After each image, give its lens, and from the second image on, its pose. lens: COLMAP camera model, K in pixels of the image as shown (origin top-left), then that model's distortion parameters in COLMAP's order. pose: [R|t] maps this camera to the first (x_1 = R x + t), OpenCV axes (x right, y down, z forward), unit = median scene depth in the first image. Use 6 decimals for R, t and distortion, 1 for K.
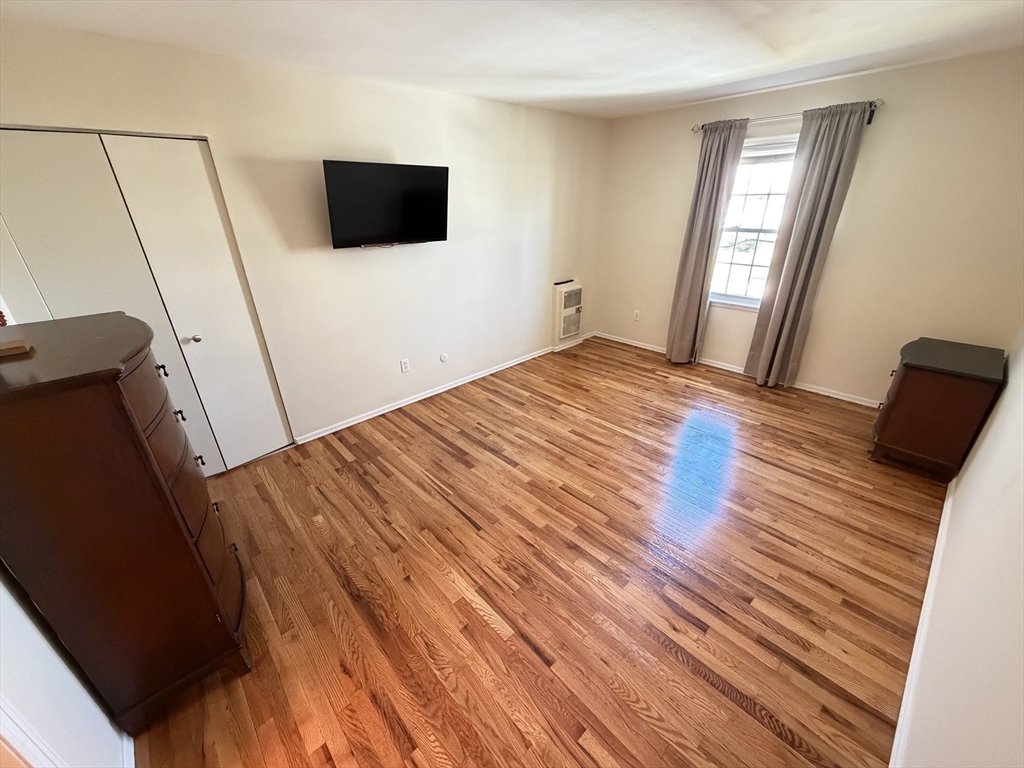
lens RADIAL K [[407.1, 0, 509.8], [0, 407.1, 384.9], [0, 0, 1]] dist [0.000568, -0.000152]
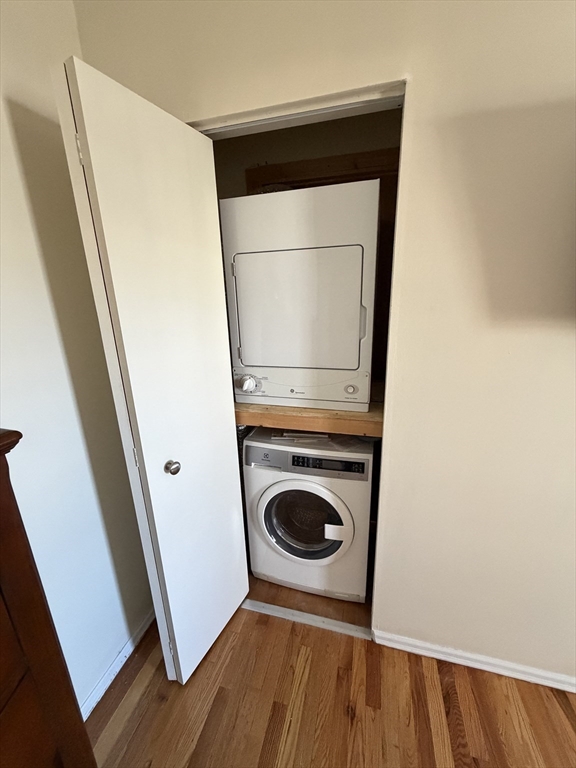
lens RADIAL K [[305.3, 0, 287.3], [0, 305.3, 382.7], [0, 0, 1]] dist [0.000568, -0.000152]
pose [[0.537477, 0.234897, -0.809902, -0.323506], [-0.338934, 0.939606, 0.047588, -0.179379], [0.772167, 0.248926, 0.584631, 0.563296]]
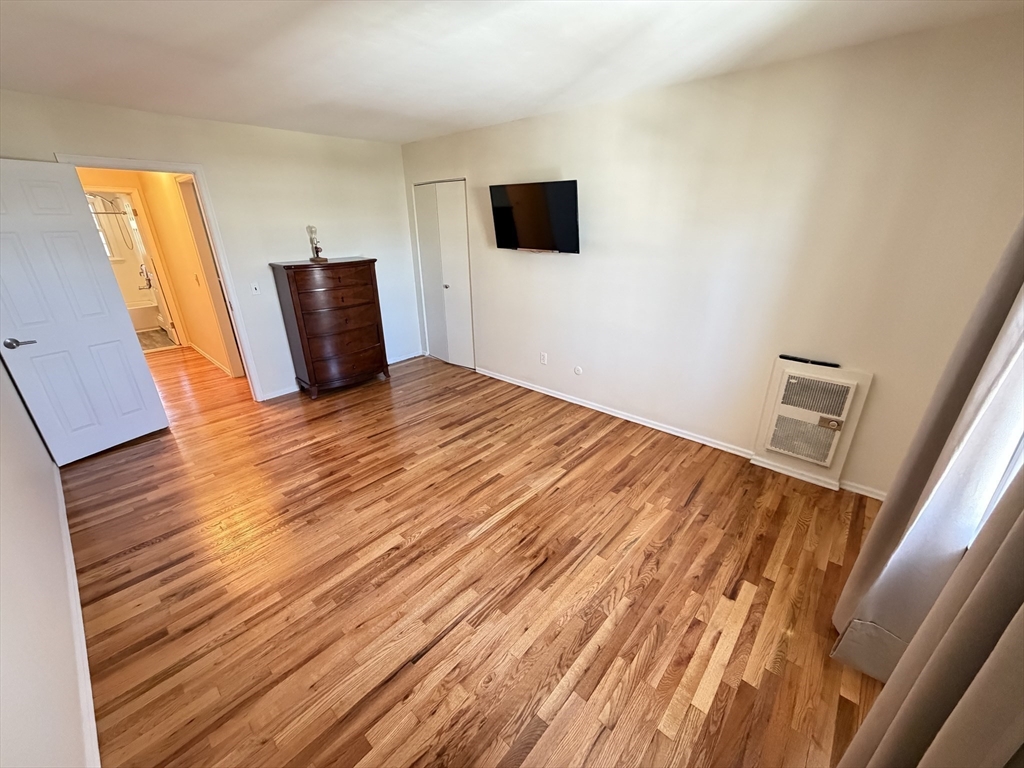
lens RADIAL K [[407.1, 0, 509.8], [0, 407.1, 384.9], [0, 0, 1]] dist [0.000568, -0.000152]
pose [[0.096231, 0.393237, -0.914387, 0.912913], [-0.406427, 0.854103, 0.324539, -0.359716], [0.908602, 0.340401, 0.242013, 0.770464]]
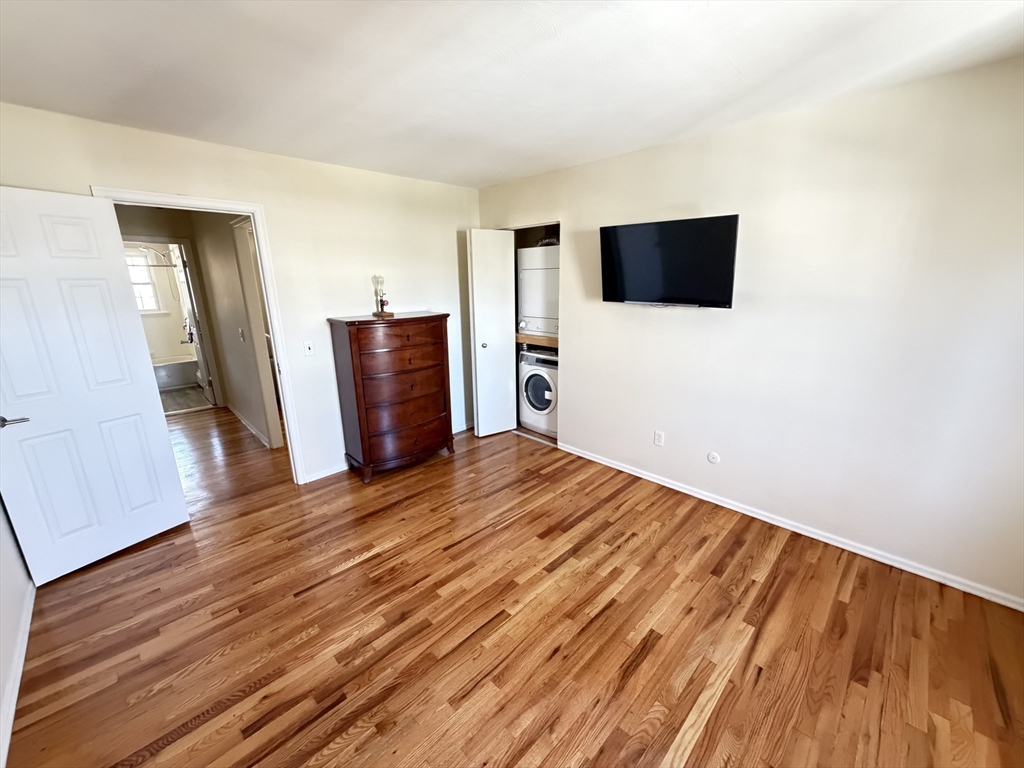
lens RADIAL K [[407.1, 0, 509.8], [0, 407.1, 384.9], [0, 0, 1]] dist [0.000568, -0.000152]
pose [[0.038872, 0.275739, -0.960446, 0.624559], [-0.406377, 0.882460, 0.236902, -0.261322], [0.912878, 0.381095, 0.146357, 0.616240]]
